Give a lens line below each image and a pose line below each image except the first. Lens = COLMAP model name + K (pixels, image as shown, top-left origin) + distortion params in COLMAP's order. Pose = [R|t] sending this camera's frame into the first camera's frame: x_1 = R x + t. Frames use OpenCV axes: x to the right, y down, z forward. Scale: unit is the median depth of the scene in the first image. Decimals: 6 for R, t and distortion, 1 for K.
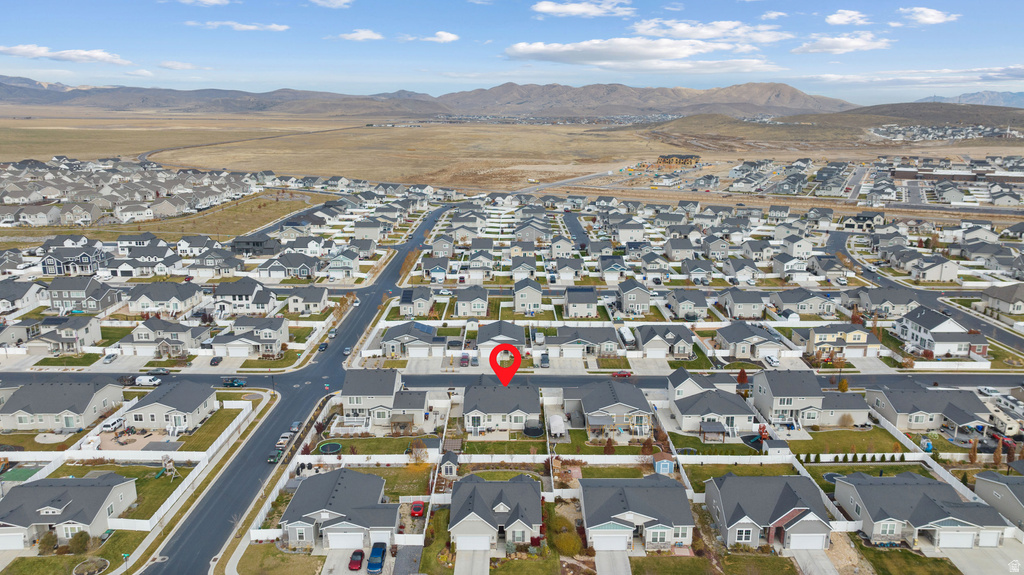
lens RADIAL K [[721.5, 0, 513.7], [0, 721.5, 286.6], [0, 0, 1]] dist [-0.029134, 0.027562]
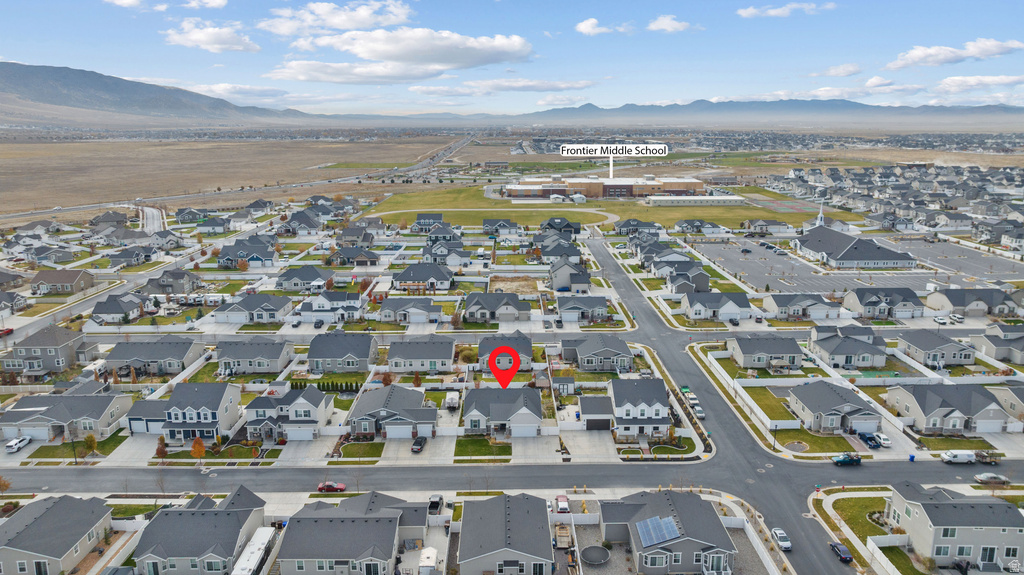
lens RADIAL K [[721.5, 0, 513.7], [0, 721.5, 286.6], [0, 0, 1]] dist [-0.029134, 0.027562]
pose [[-0.999995, 0.001011, -0.003135, -0.022588], [-0.000489, 0.895619, 0.444823, -0.335248], [0.003258, 0.444822, -0.895613, 1.427622]]
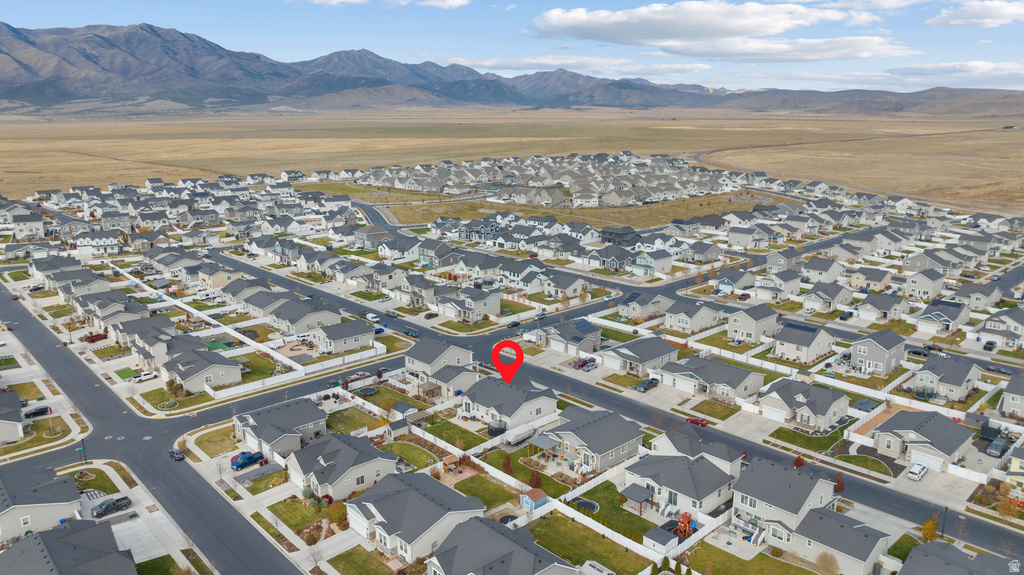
lens RADIAL K [[721.5, 0, 513.7], [0, 721.5, 286.6], [0, 0, 1]] dist [-0.029134, 0.027562]
pose [[0.678004, 0.163153, -0.716723, 0.543754], [-0.164202, 0.984033, 0.068671, -0.053148], [0.716483, 0.071129, 0.693969, 0.227358]]
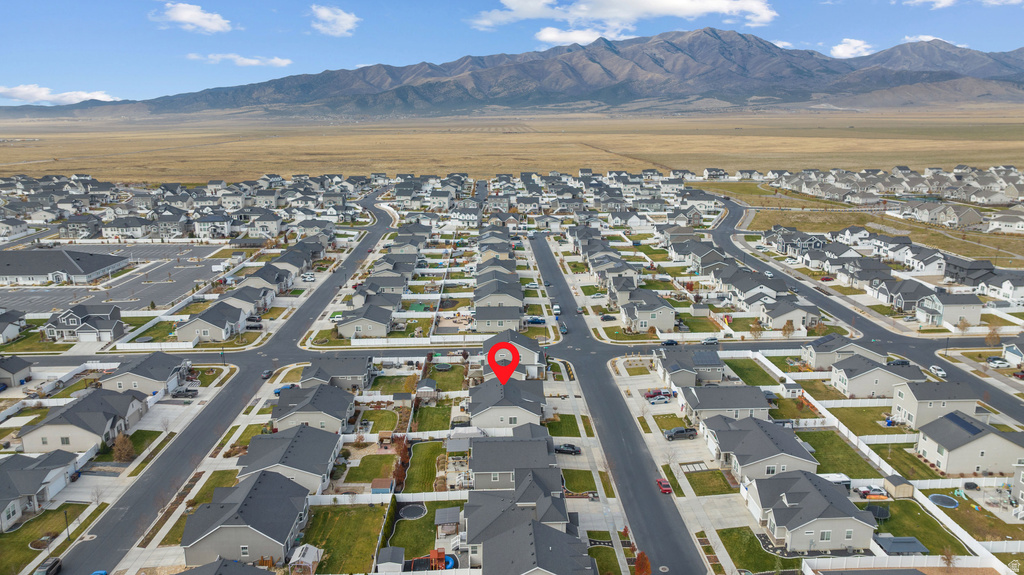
lens RADIAL K [[721.5, 0, 513.7], [0, 721.5, 286.6], [0, 0, 1]] dist [-0.029134, 0.027562]
pose [[0.033749, 0.226264, -0.973481, 0.725466], [-0.227452, 0.950215, 0.212971, -0.164434], [0.973204, 0.214232, 0.083533, 0.704531]]
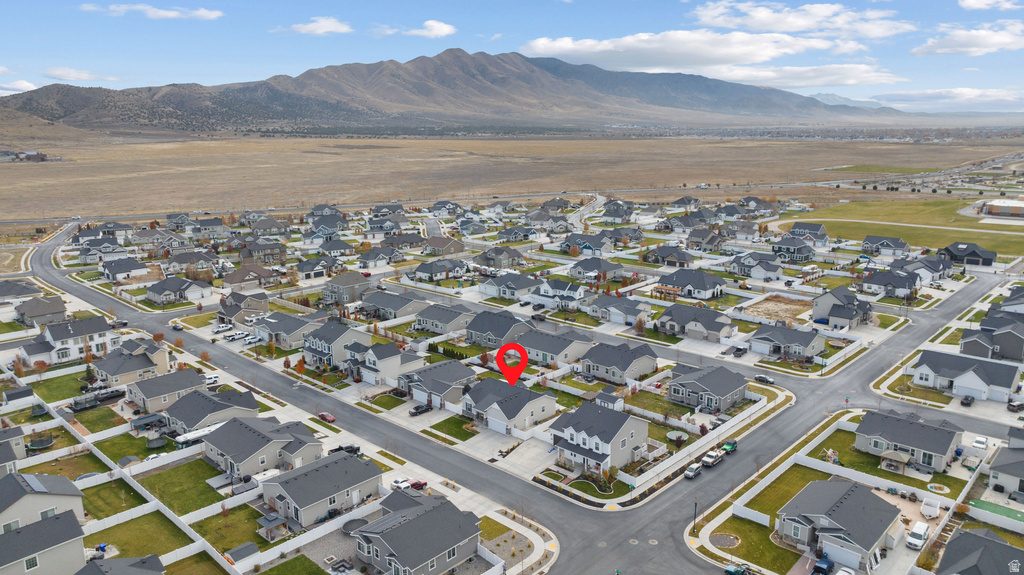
lens RADIAL K [[721.5, 0, 513.7], [0, 721.5, 286.6], [0, 0, 1]] dist [-0.029134, 0.027562]
pose [[-0.721949, -0.147859, 0.675964, -0.543250], [0.169357, 0.909432, 0.379805, -0.295519], [-0.670900, 0.388680, -0.631523, 1.244668]]
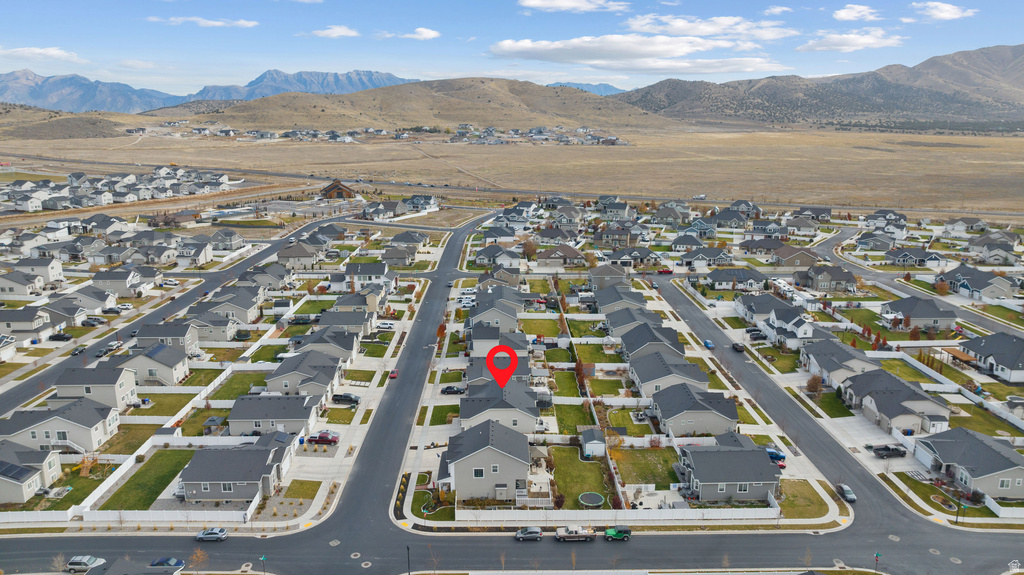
lens RADIAL K [[721.5, 0, 513.7], [0, 721.5, 286.6], [0, 0, 1]] dist [-0.029134, 0.027562]
pose [[-0.011605, -0.230517, 0.972999, -0.742871], [0.230557, 0.946229, 0.226924, -0.169137], [-0.972990, 0.226965, 0.042166, 0.713495]]
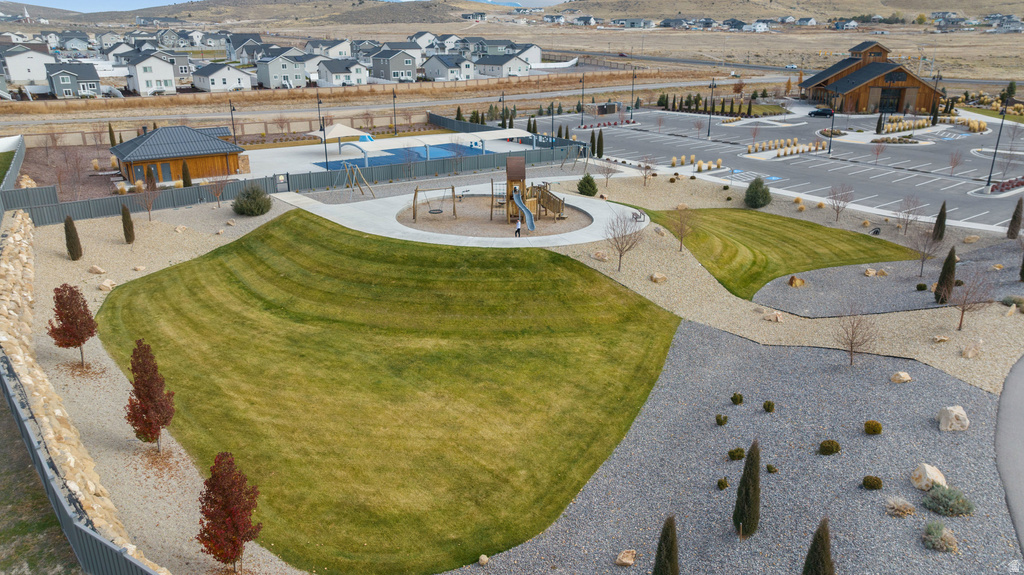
lens RADIAL K [[721.5, 0, 515.0], [0, 721.5, 287.6], [0, 0, 1]] dist [-0.015714, -0.001777]
pose [[0.455937, -0.294577, 0.839849, 1.374894], [0.207284, 0.952834, 0.221676, -0.080051], [-0.865537, 0.073017, 0.495494, 1.437324]]
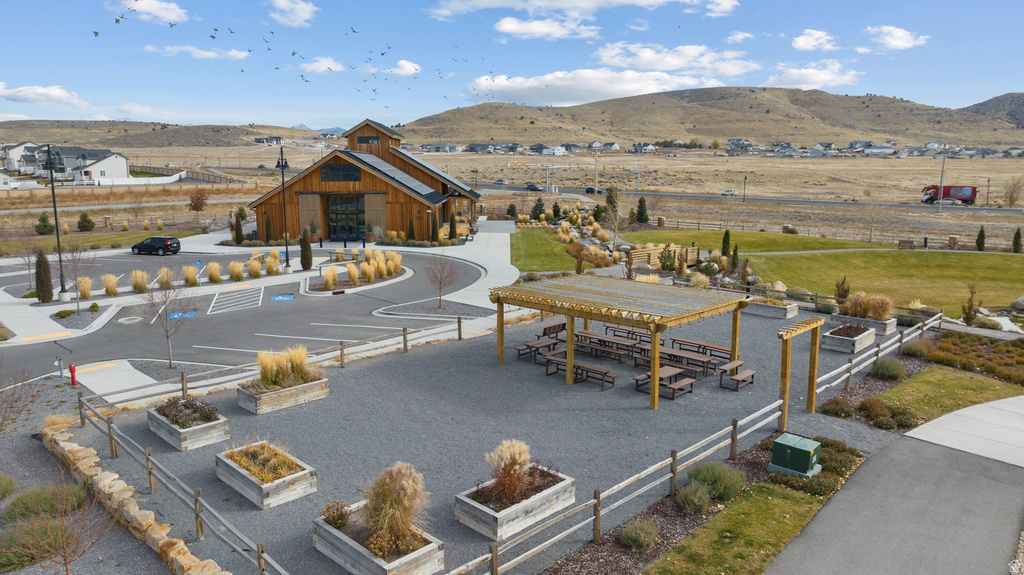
lens RADIAL K [[721.5, 0, 513.7], [0, 721.5, 286.6], [0, 0, 1]] dist [-0.029134, 0.027562]
pose [[0.288105, -0.159183, 0.944276, 1.900306], [0.222953, 0.970138, 0.095518, 0.002027], [-0.931283, 0.183010, 0.314992, 1.248573]]
